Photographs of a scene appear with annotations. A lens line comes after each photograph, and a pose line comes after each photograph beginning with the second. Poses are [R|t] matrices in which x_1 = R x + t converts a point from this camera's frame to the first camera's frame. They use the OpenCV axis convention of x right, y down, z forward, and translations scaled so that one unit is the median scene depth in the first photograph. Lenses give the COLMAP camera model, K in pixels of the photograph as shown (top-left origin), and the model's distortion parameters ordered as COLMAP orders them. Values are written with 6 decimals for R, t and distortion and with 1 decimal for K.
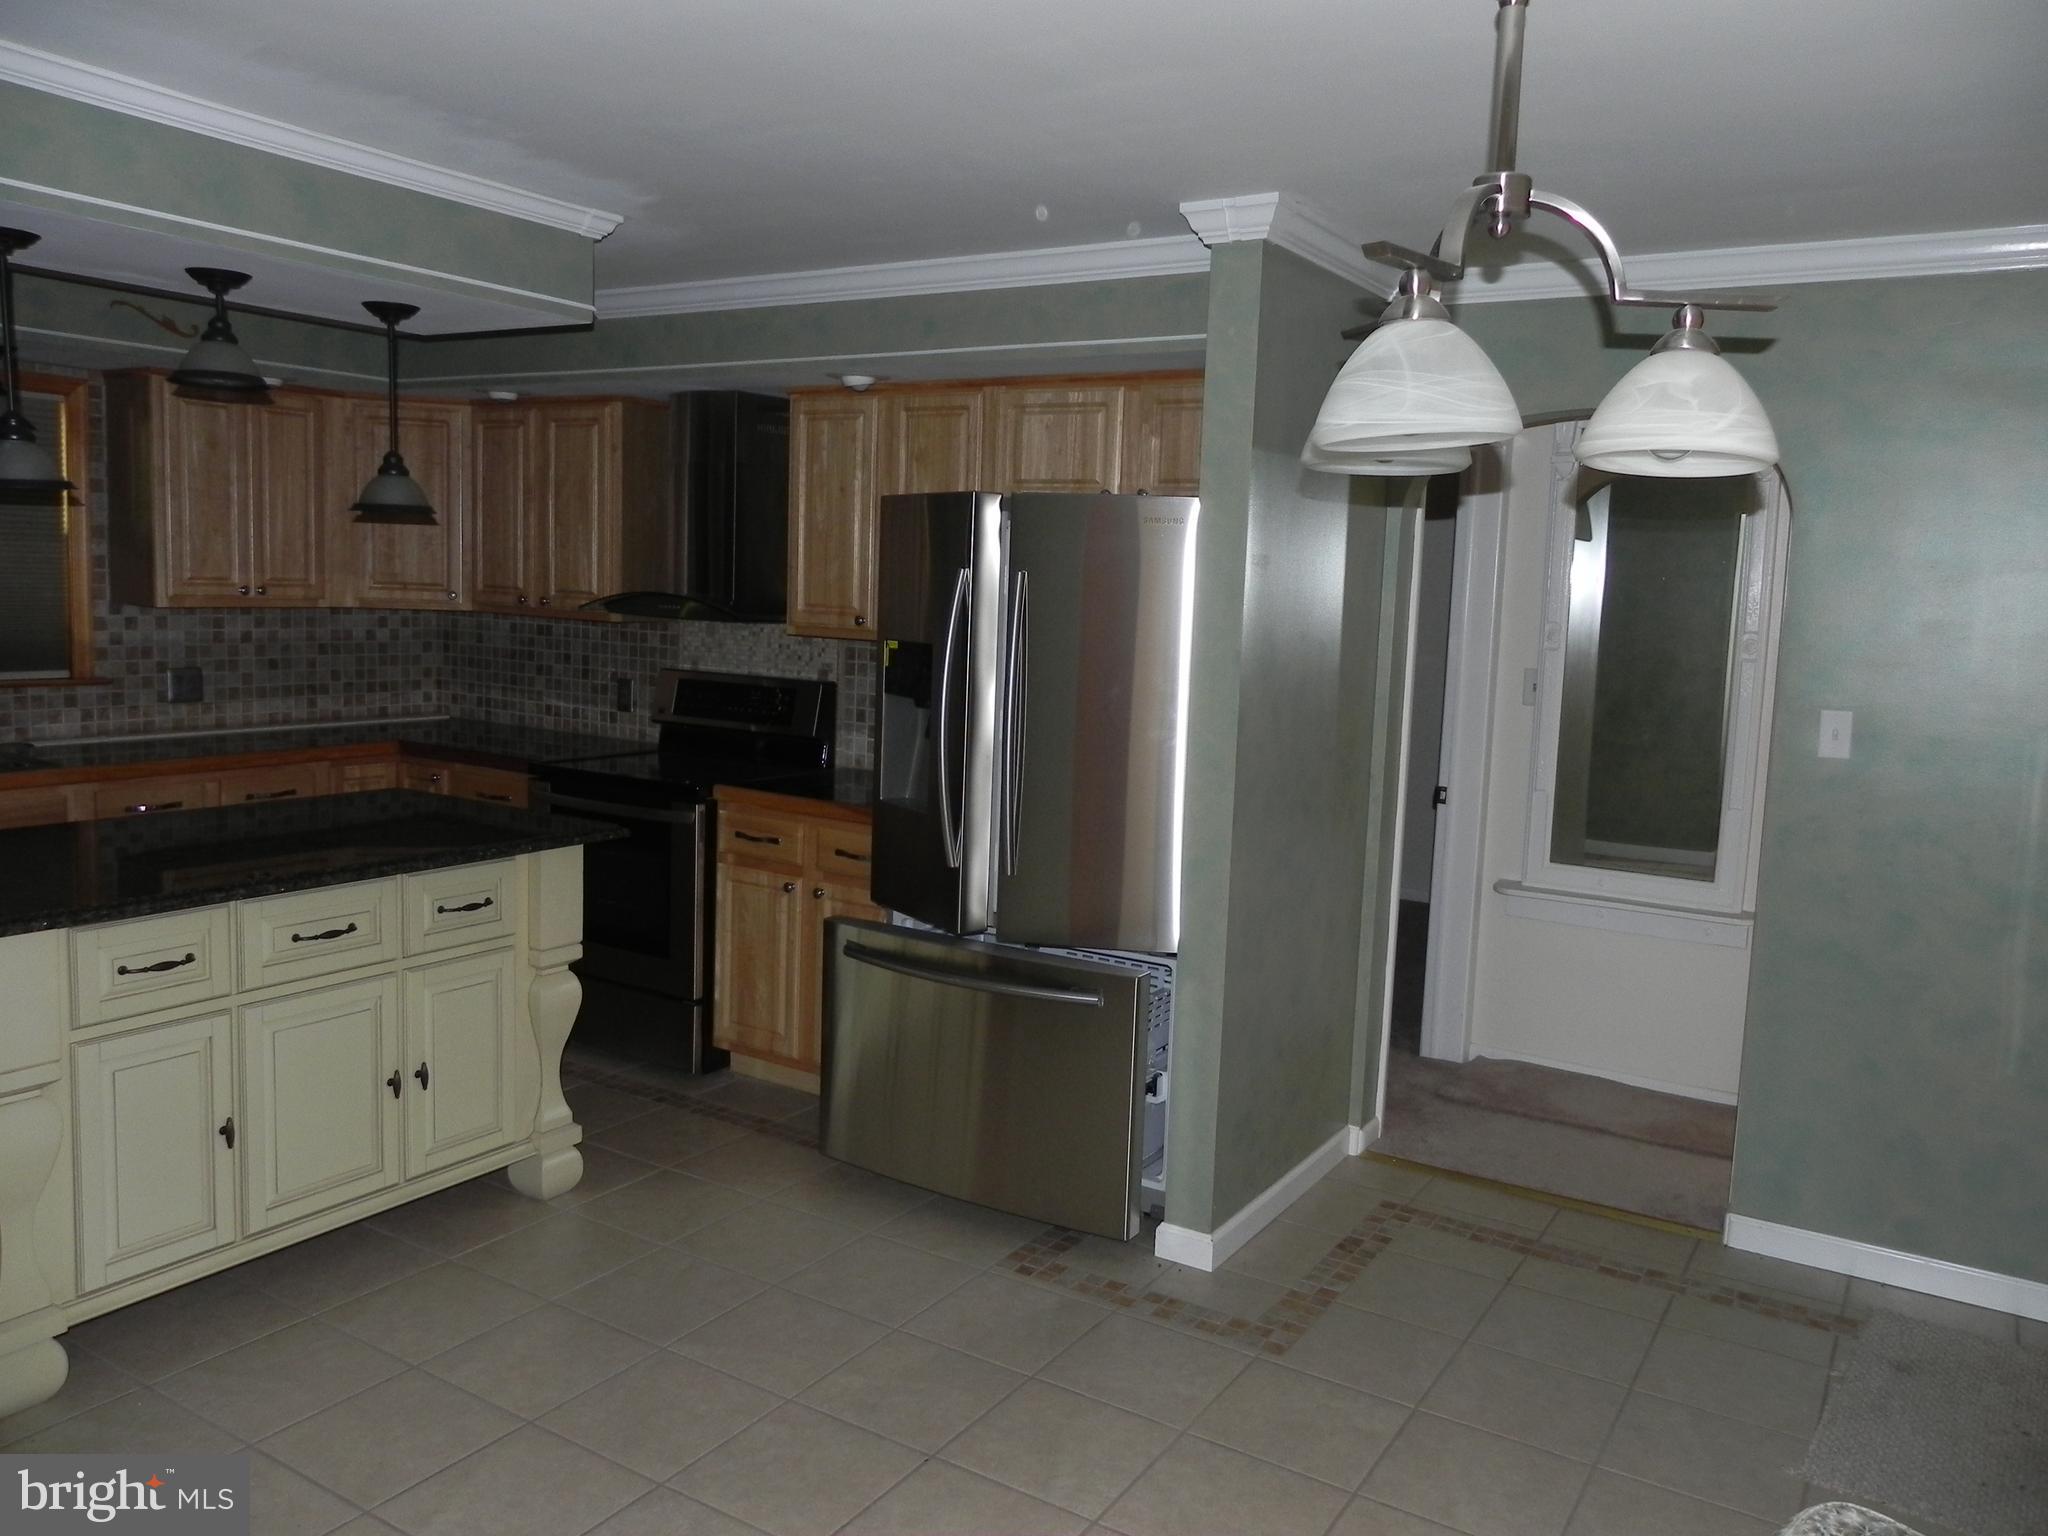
lens RADIAL K [[1550.9, 0, 1011.4], [0, 1550.9, 755.5], [0, 0, 1]] dist [-0.006663, 0.033771]
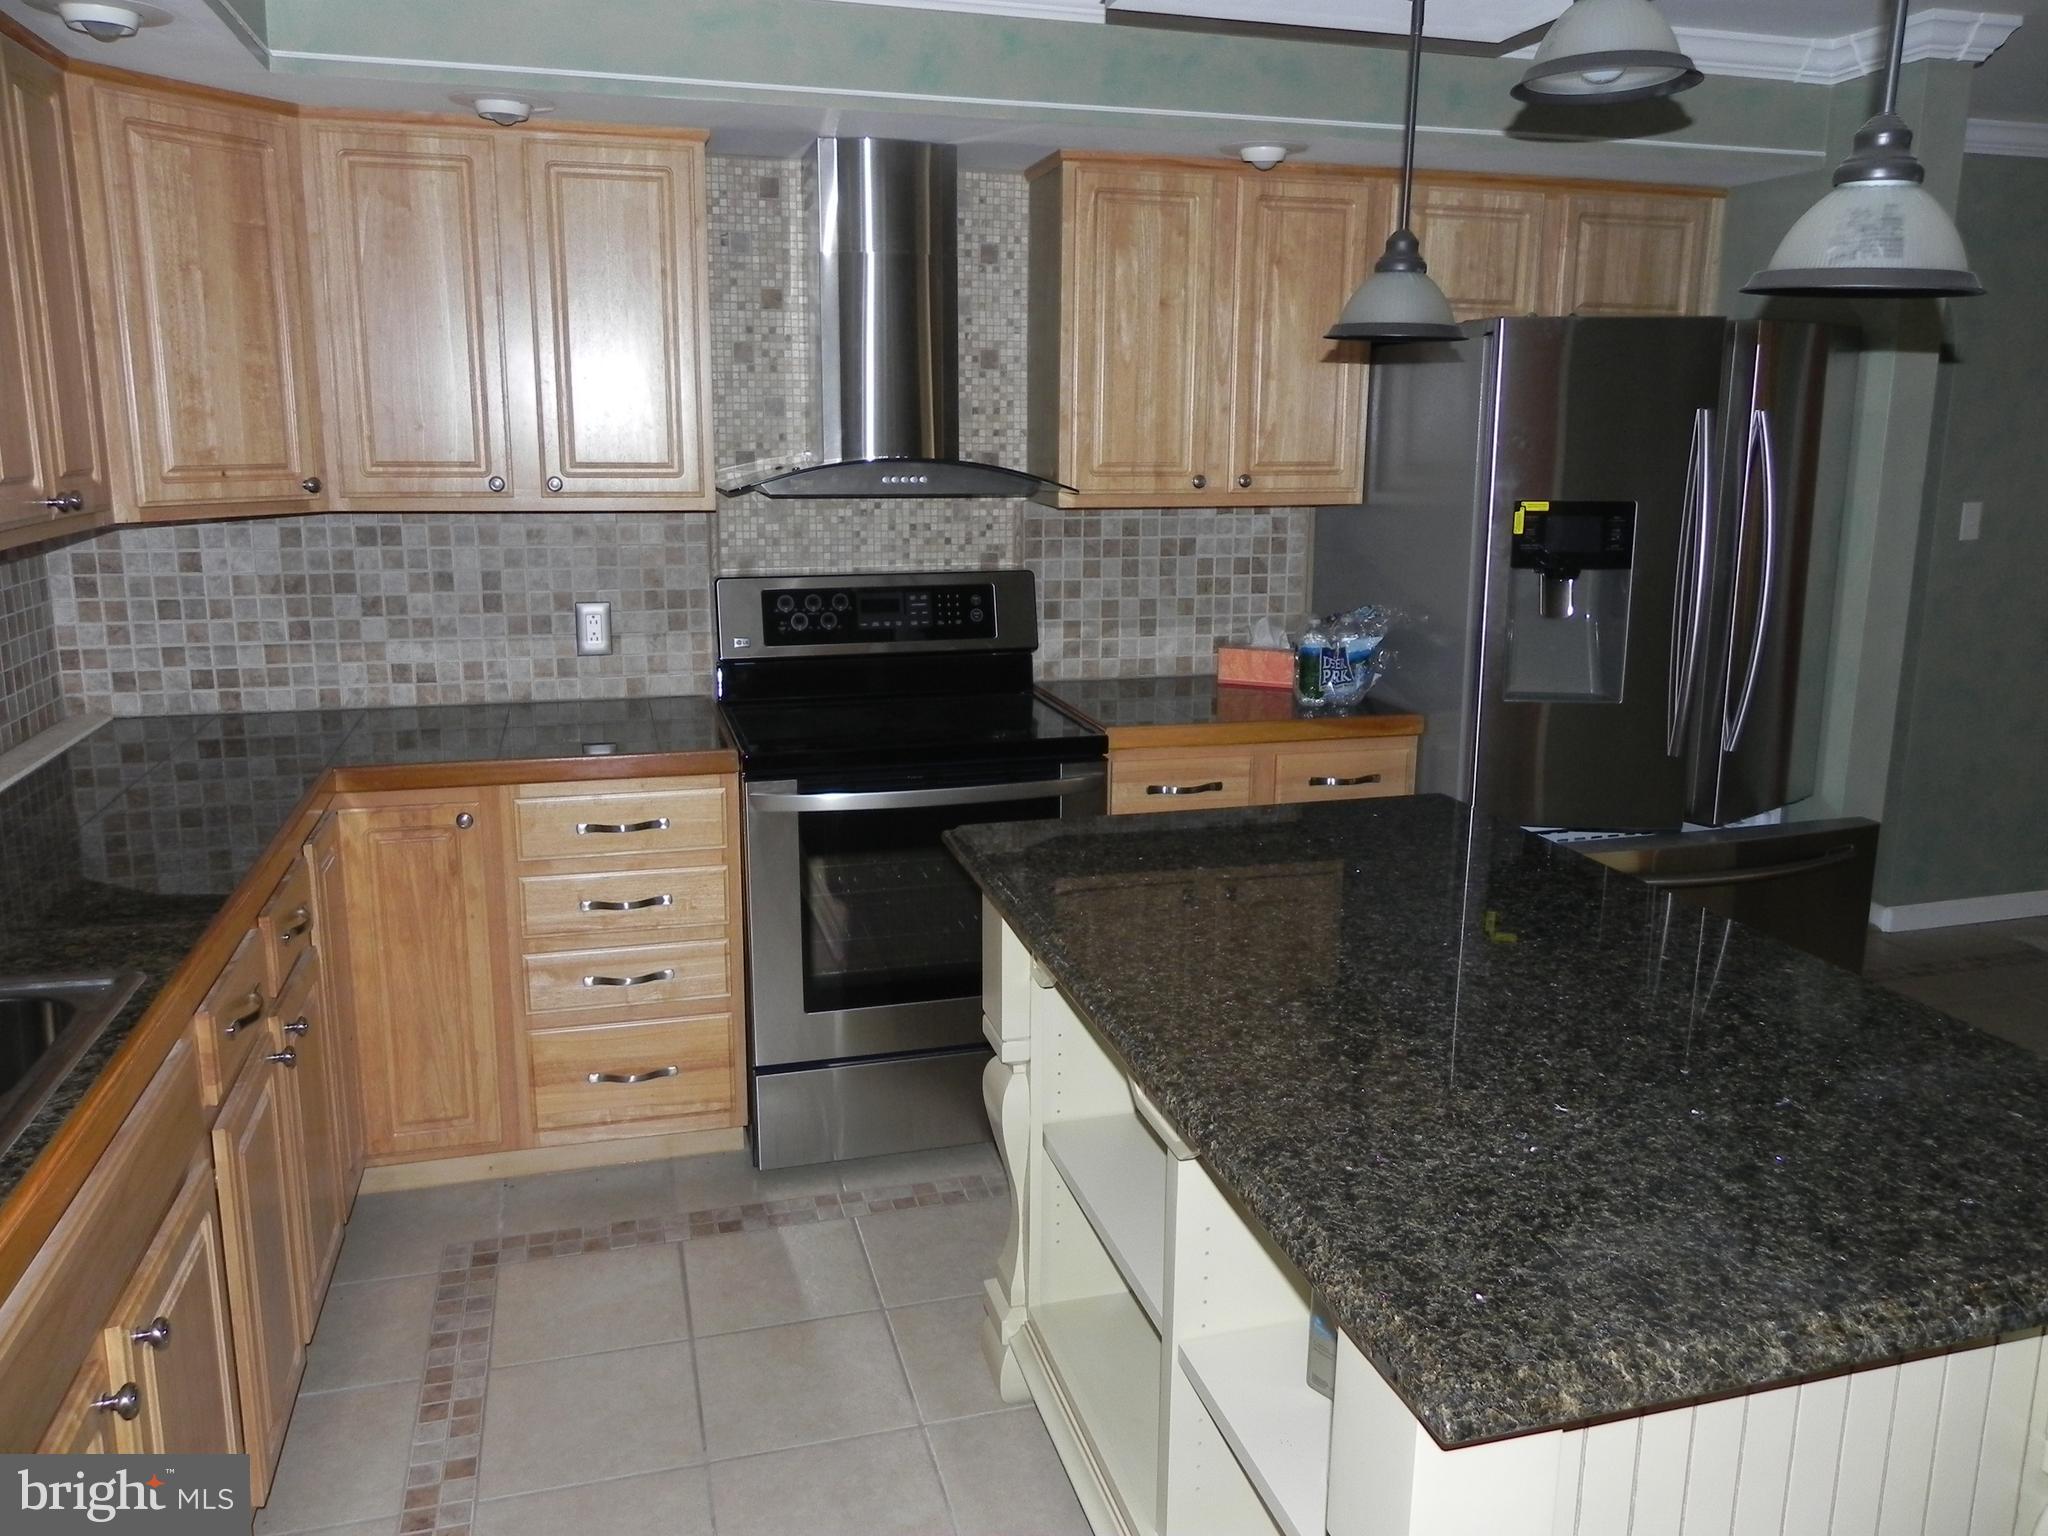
lens RADIAL K [[1550.9, 0, 1024.2], [0, 1550.9, 765.4], [0, 0, 1]] dist [-0.006663, 0.033771]
pose [[0.657443, -0.195480, 0.727706, -0.655640], [0.105842, 0.980145, 0.167669, -0.077727], [-0.746033, -0.033212, 0.665080, 0.494355]]
